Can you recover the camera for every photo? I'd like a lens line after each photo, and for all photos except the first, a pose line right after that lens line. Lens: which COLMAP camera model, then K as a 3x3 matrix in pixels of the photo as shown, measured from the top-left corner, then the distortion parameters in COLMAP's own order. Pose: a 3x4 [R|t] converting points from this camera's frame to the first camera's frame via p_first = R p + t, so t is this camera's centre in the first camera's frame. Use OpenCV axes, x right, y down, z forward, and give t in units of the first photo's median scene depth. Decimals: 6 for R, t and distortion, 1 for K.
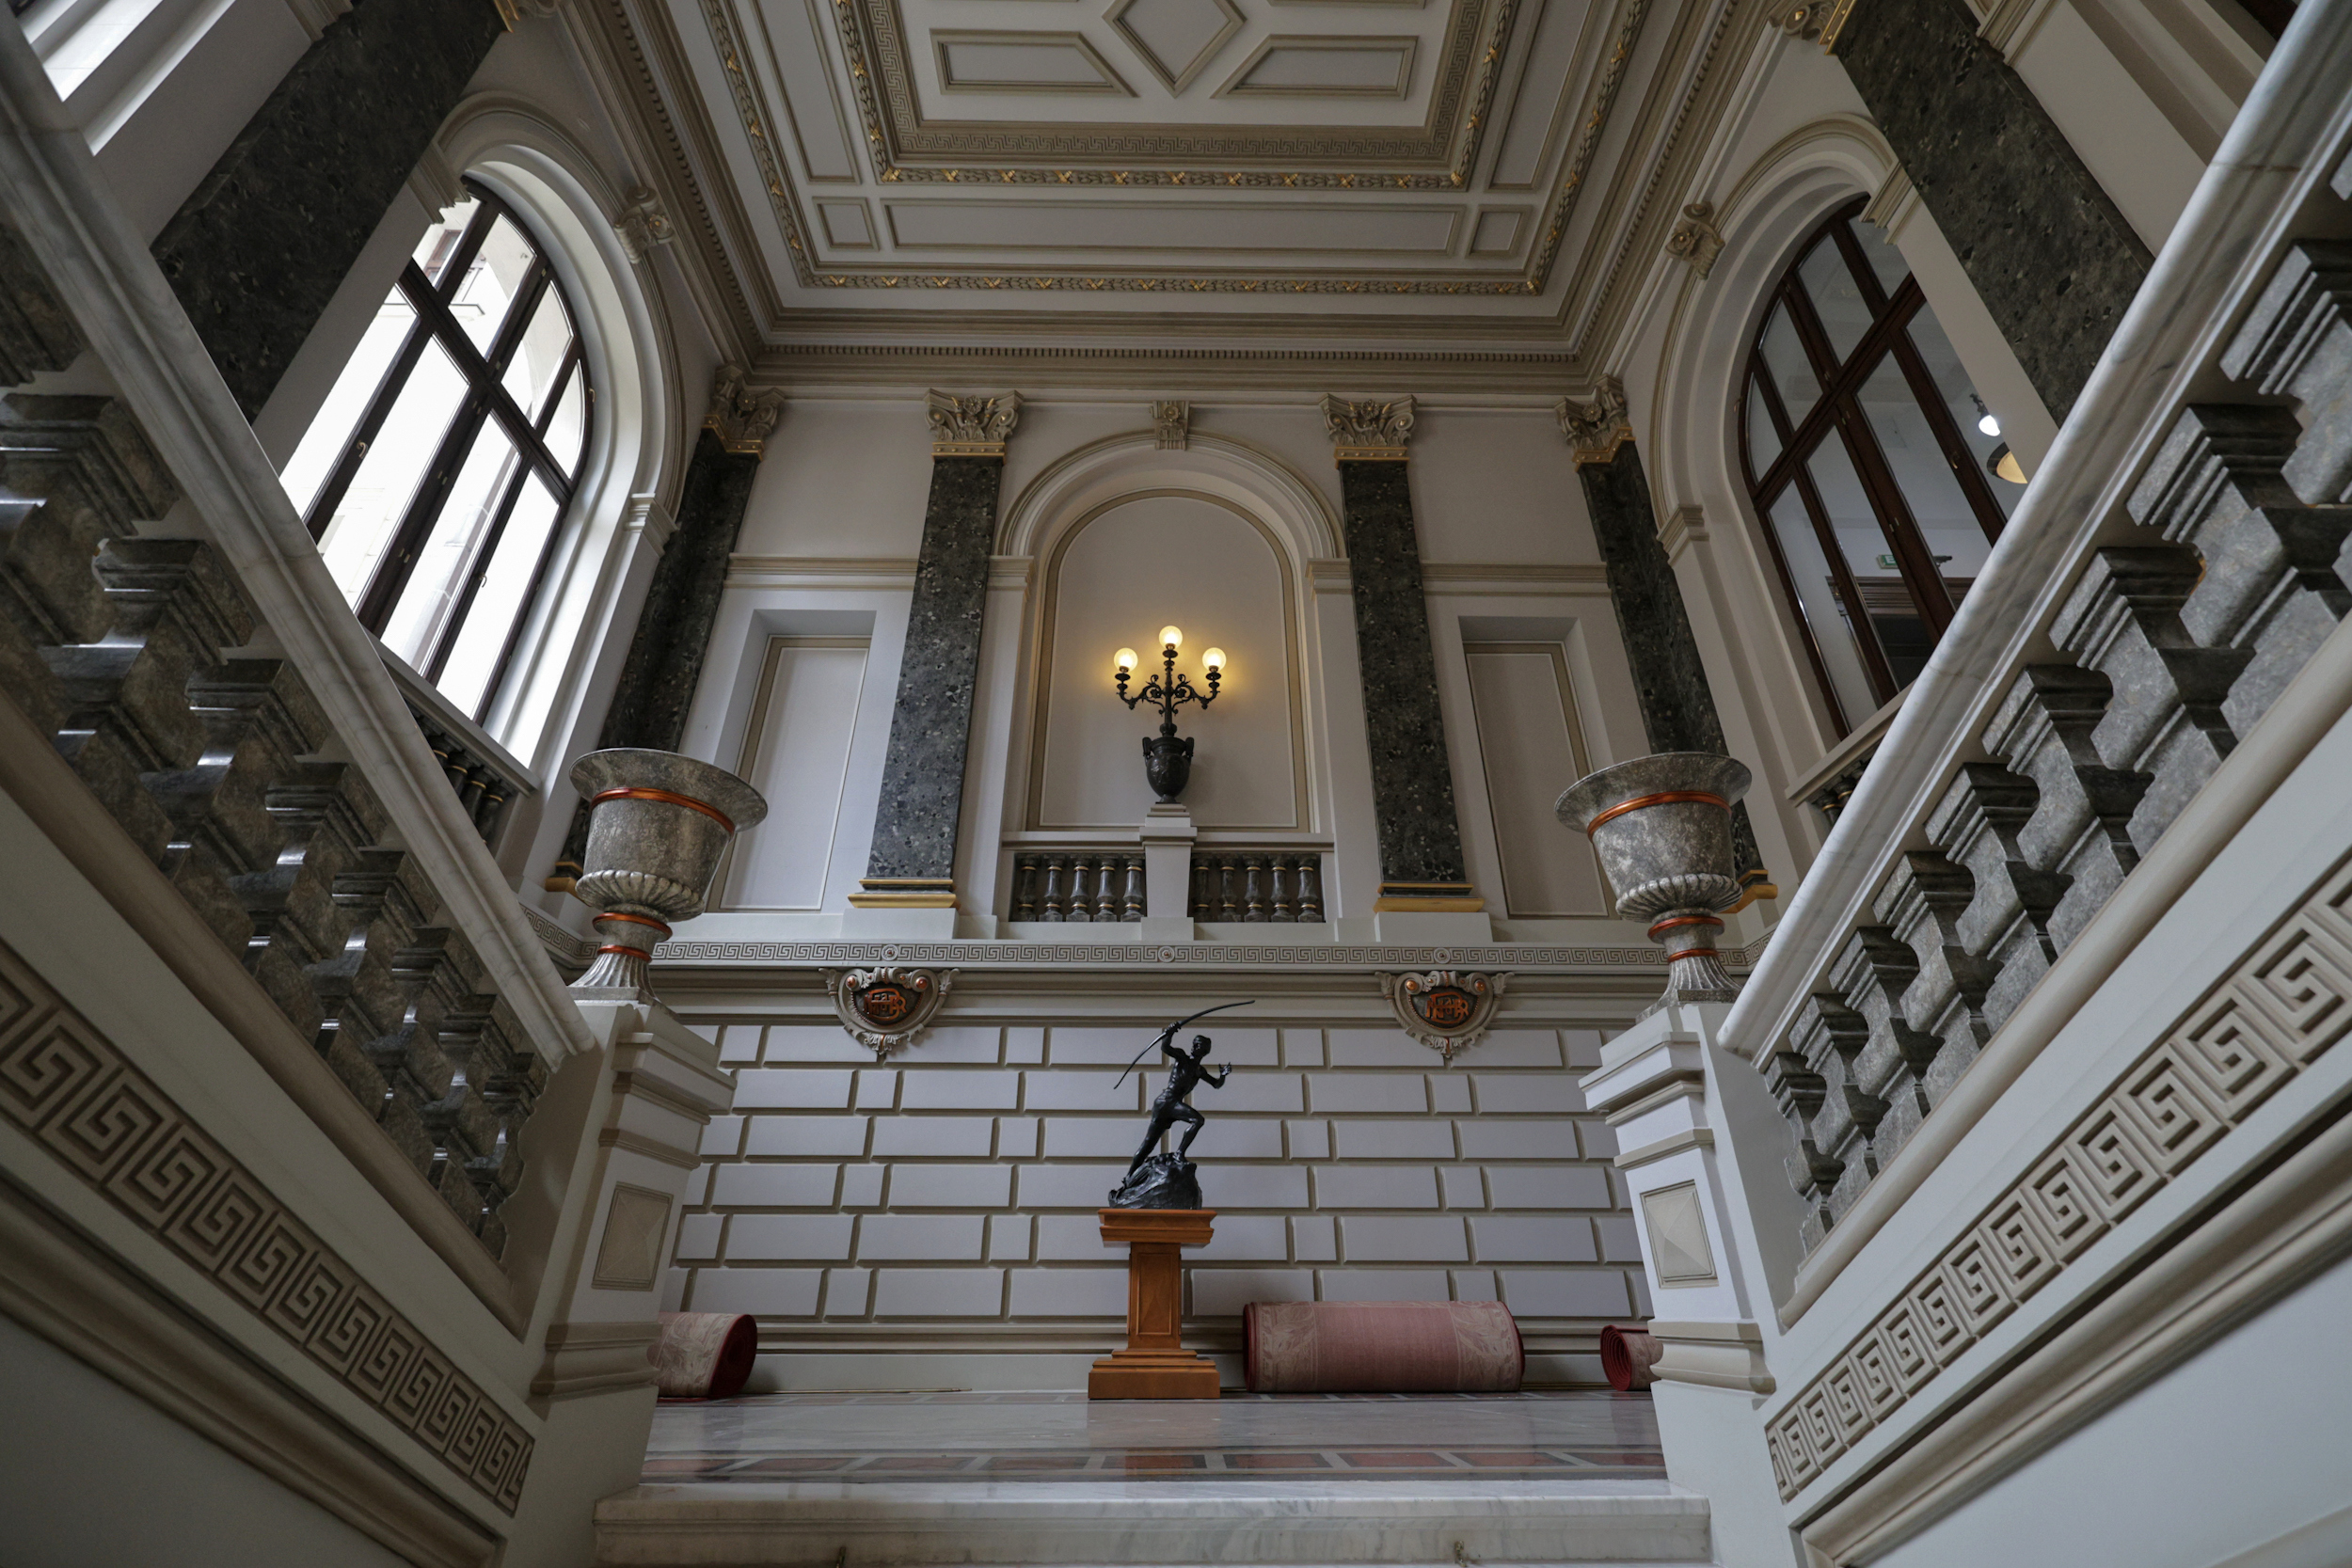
lens RADIAL K [[997.5, 0, 1174.5], [0, 997.5, 779.7], [0, 0, 1]] dist [-0.000051, -0.000585]
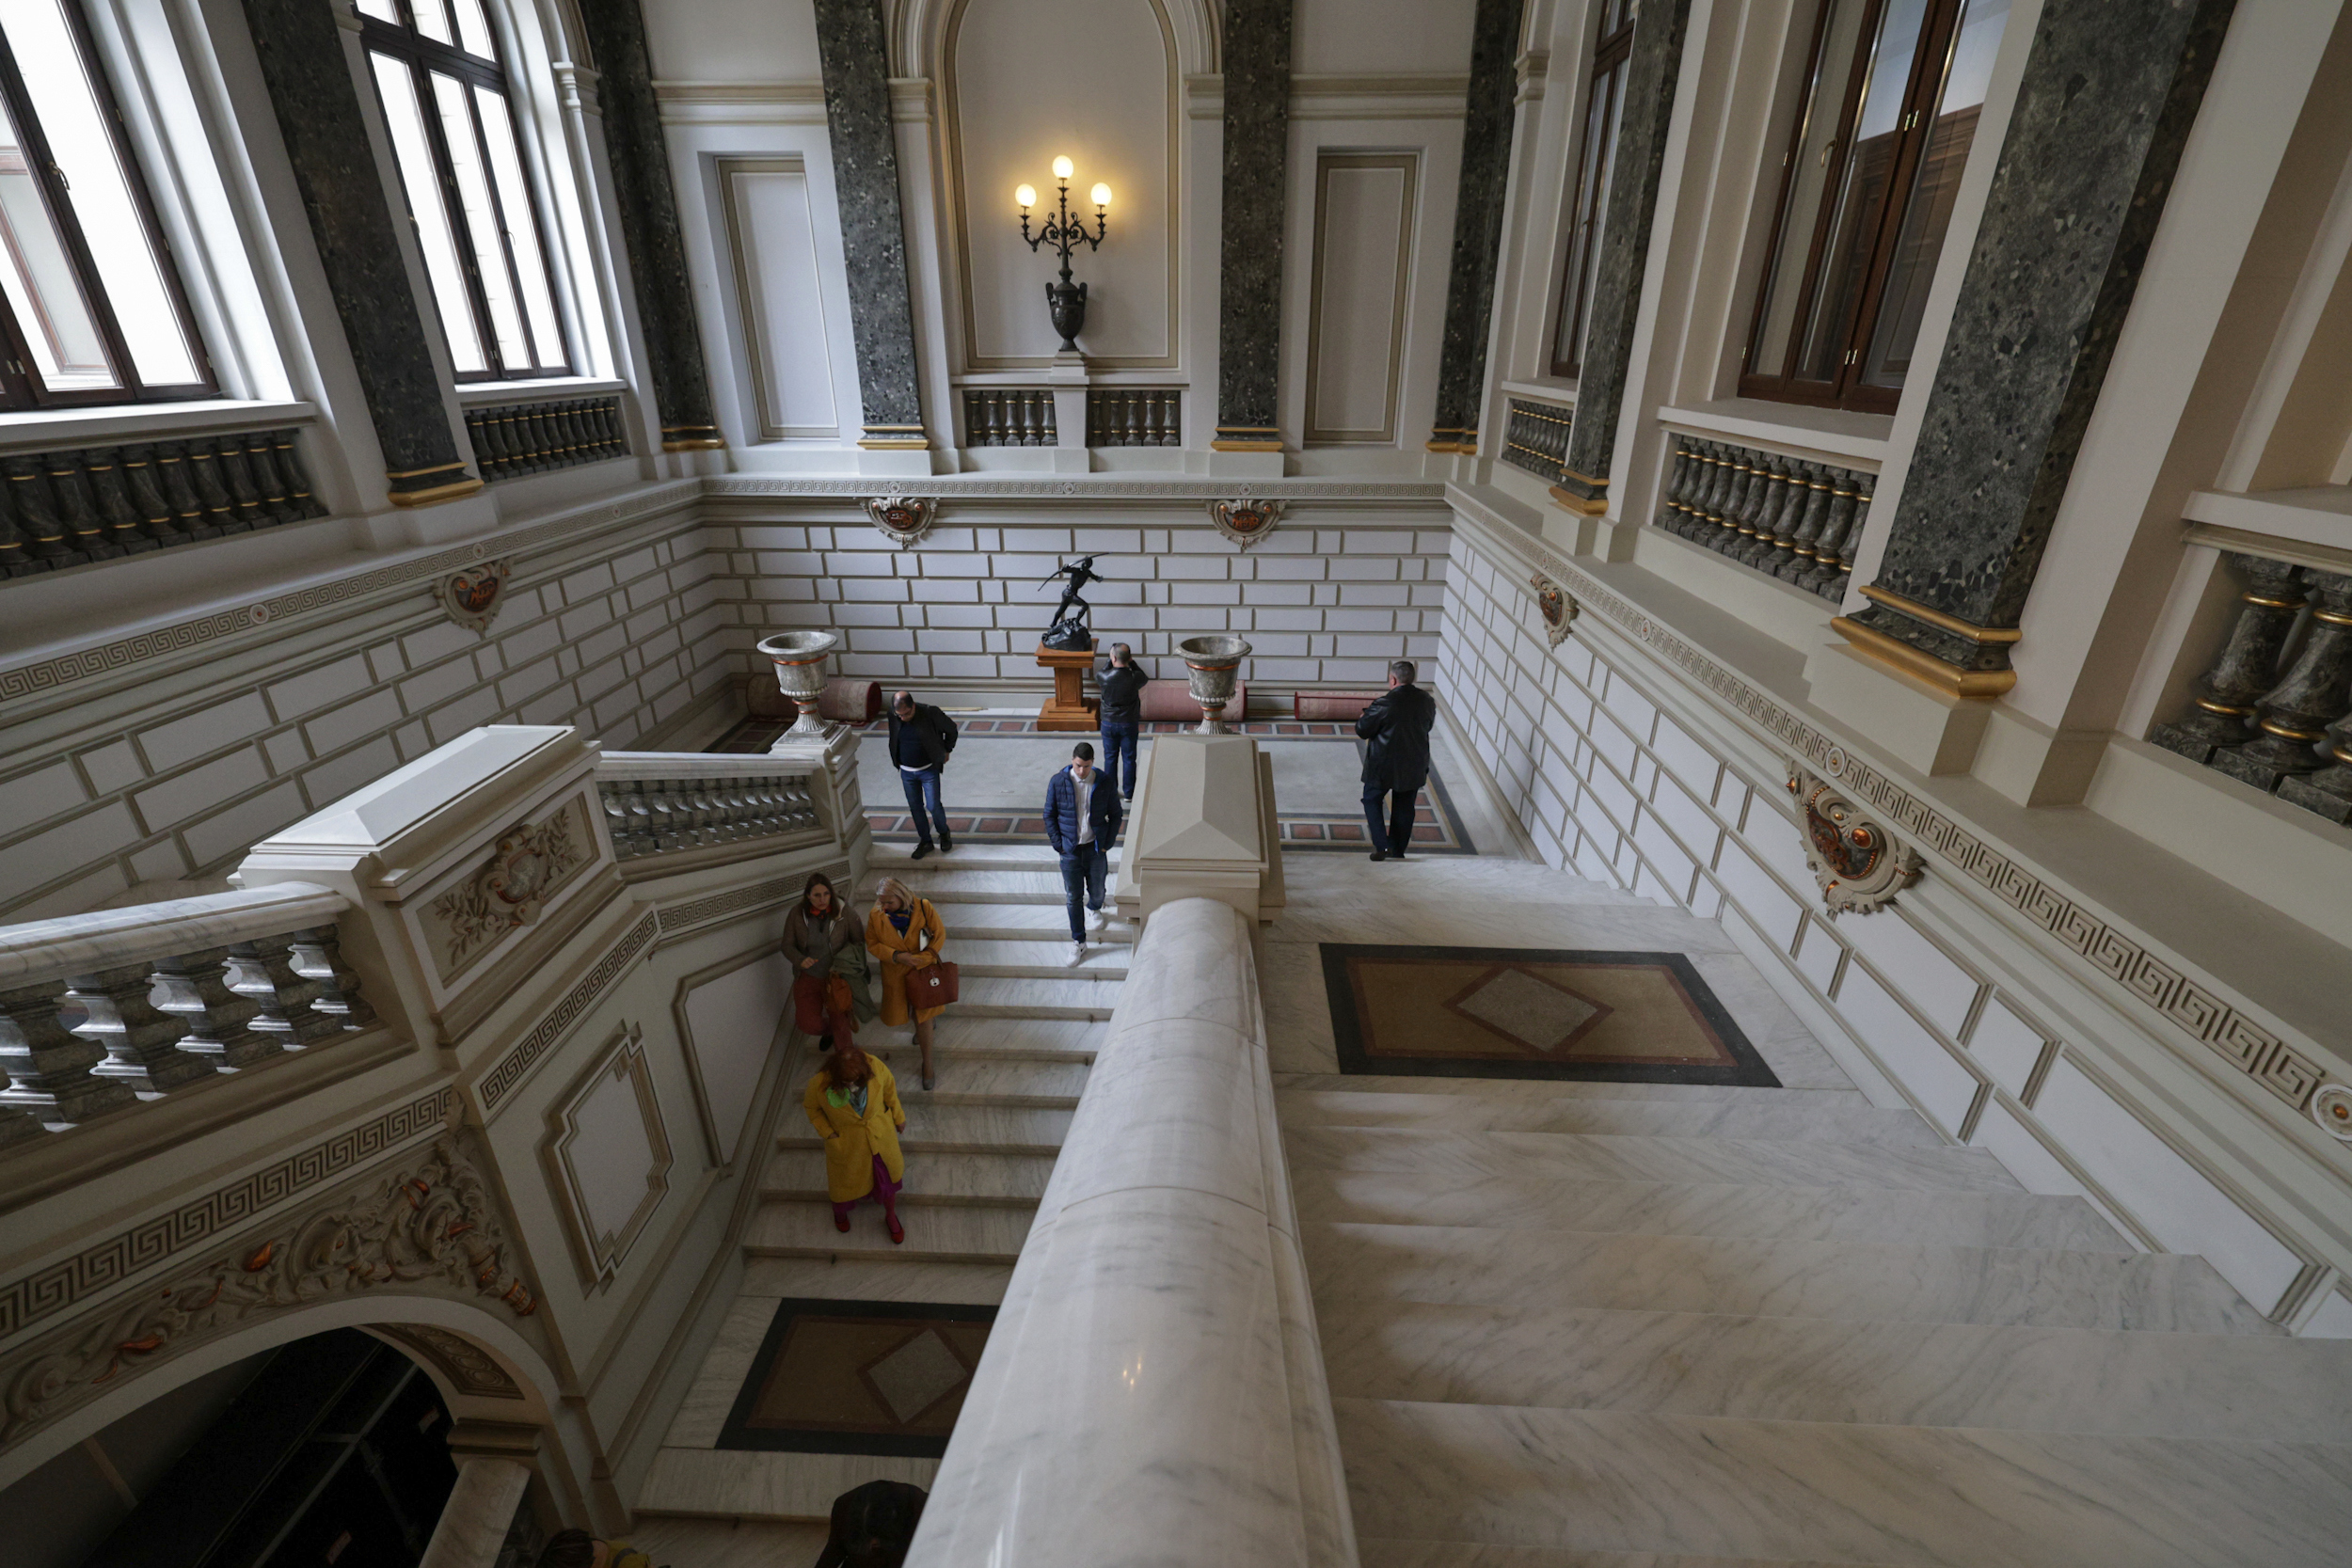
lens RADIAL K [[986.8, 0, 1173.6], [0, 986.8, 809.4], [0, 0, 1]] dist [0.001706, -0.000005]
pose [[0.998493, 0.023036, -0.049807, 0.219423], [0.026544, 0.591624, 0.805777, -0.689689], [0.048029, -0.805885, 0.590121, -0.278739]]
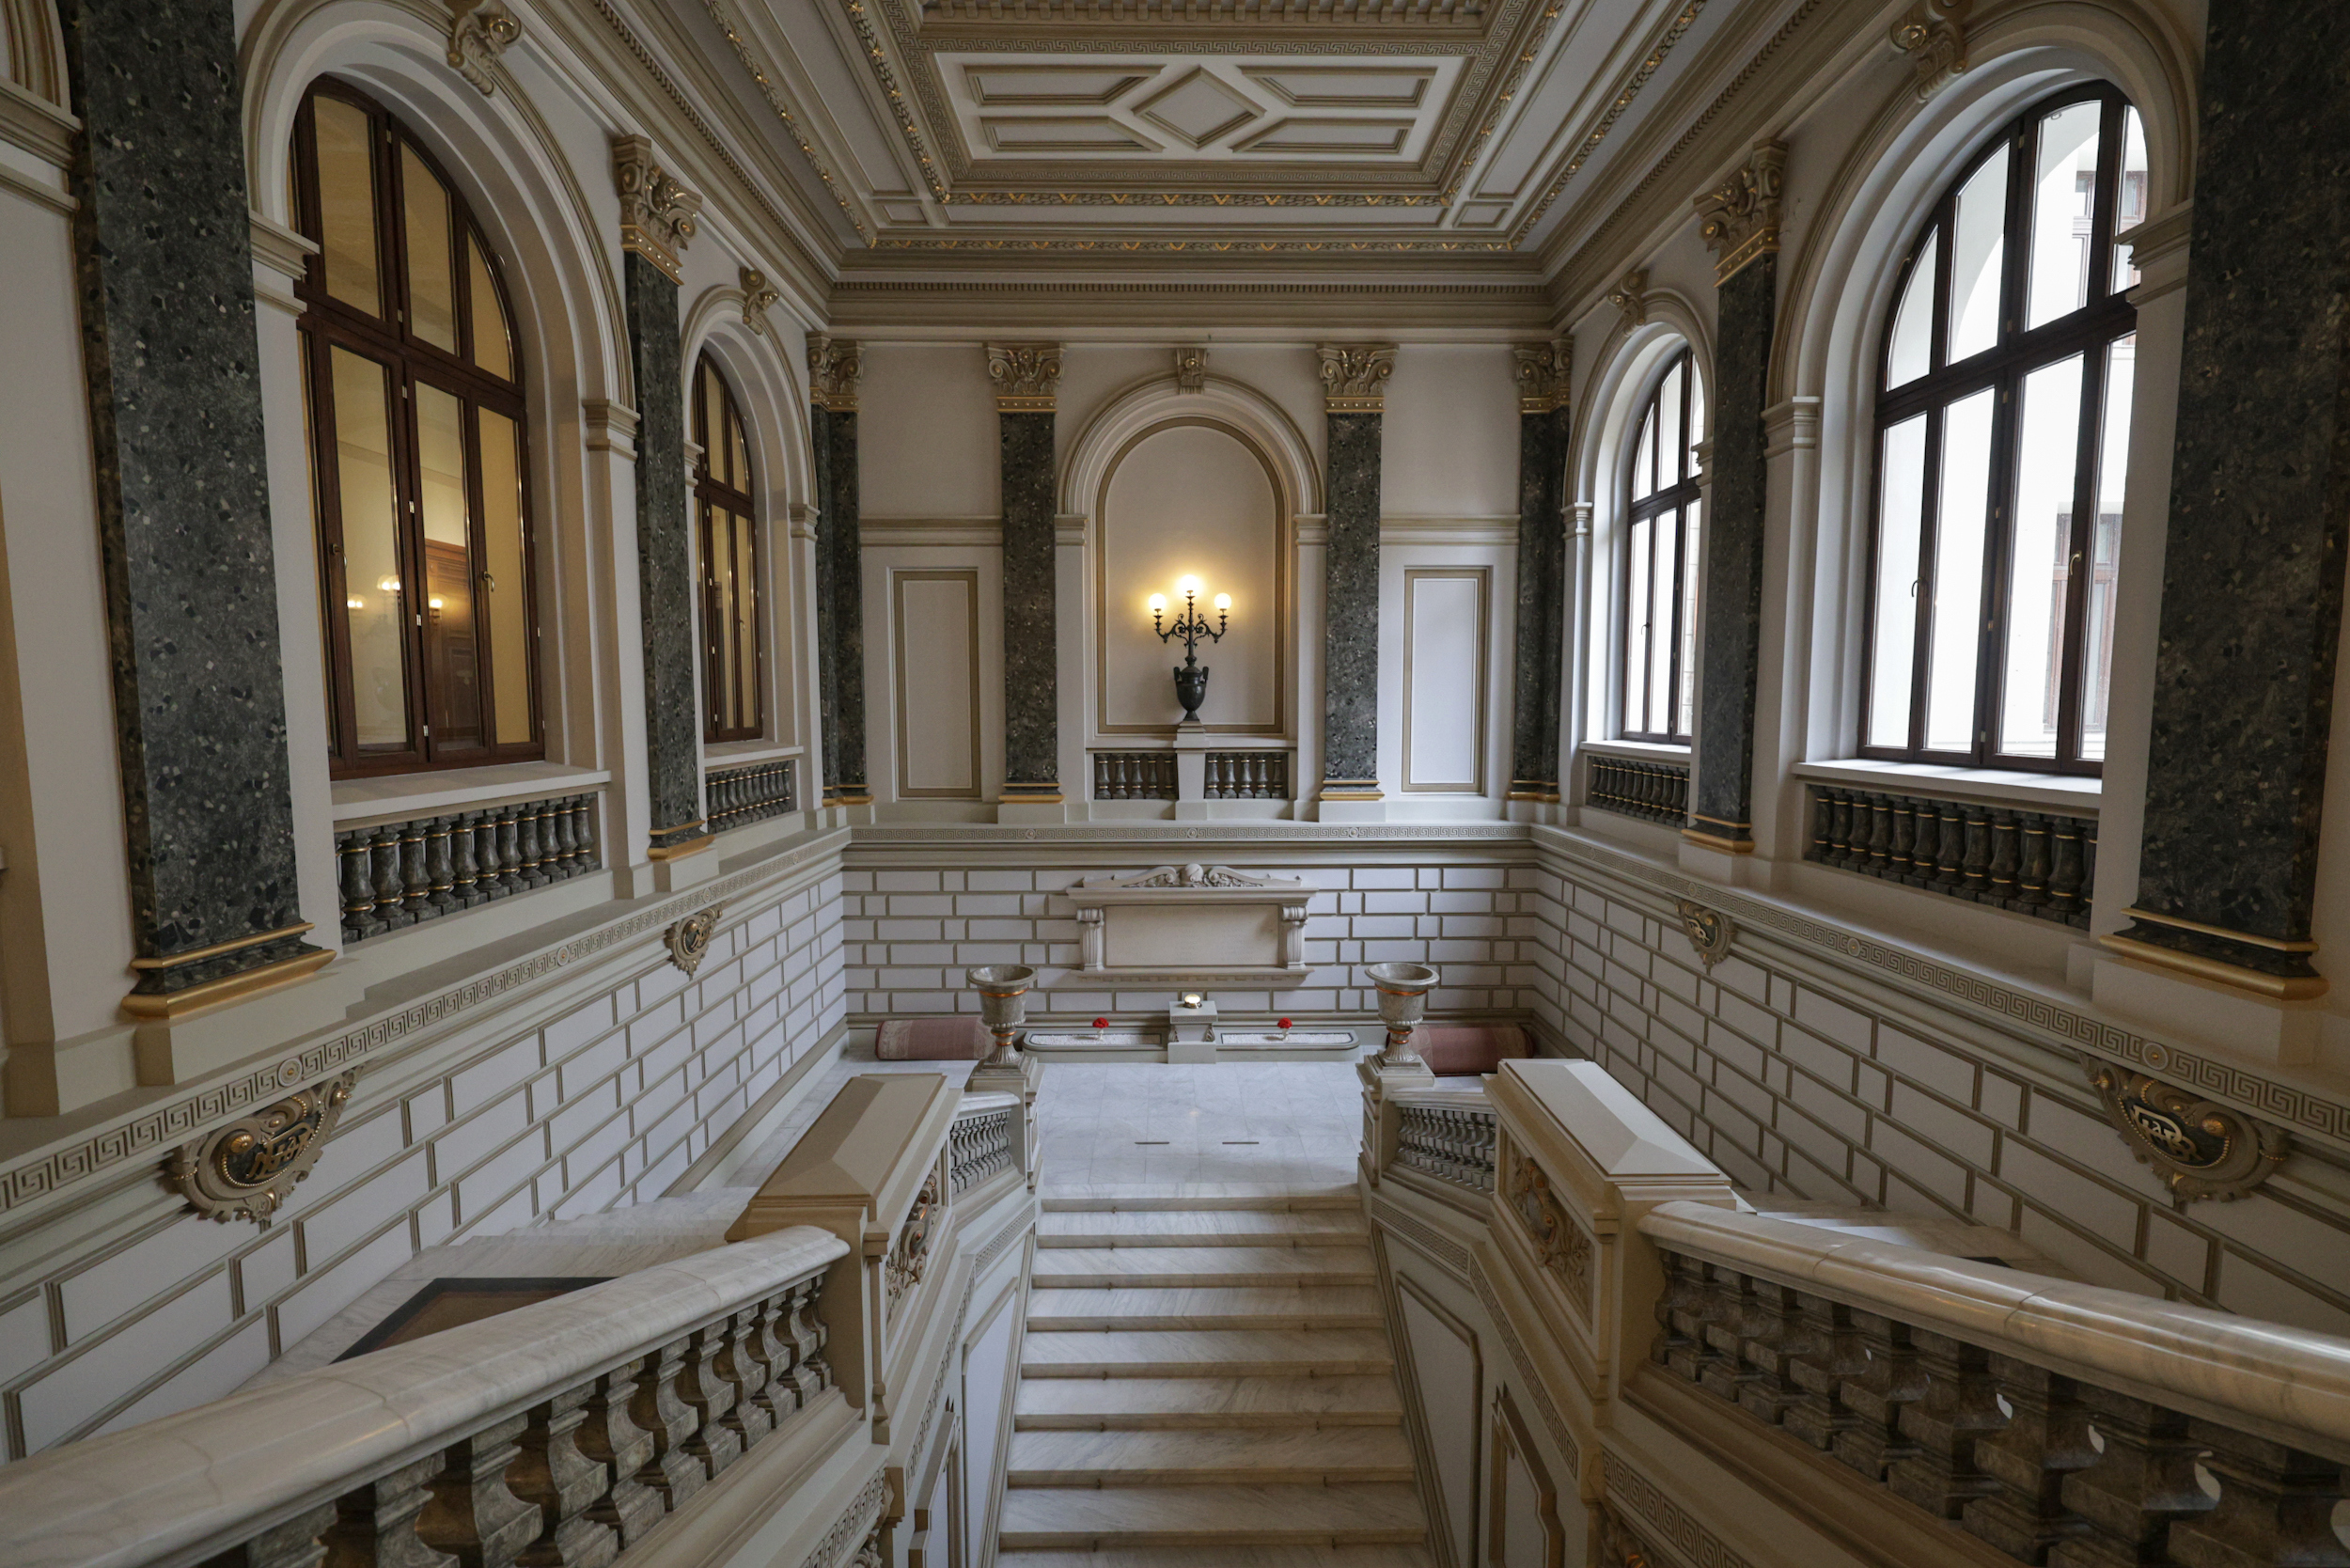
lens RADIAL K [[996.8, 0, 1173.5], [0, 996.8, 779.7], [0, 0, 1]] dist [-0.000051, -0.000585]
pose [[0.999996, -0.002495, -0.001460, -0.031763], [0.002889, 0.840871, 0.541228, -0.740835], [-0.000123, -0.541230, 0.840874, -0.344892]]
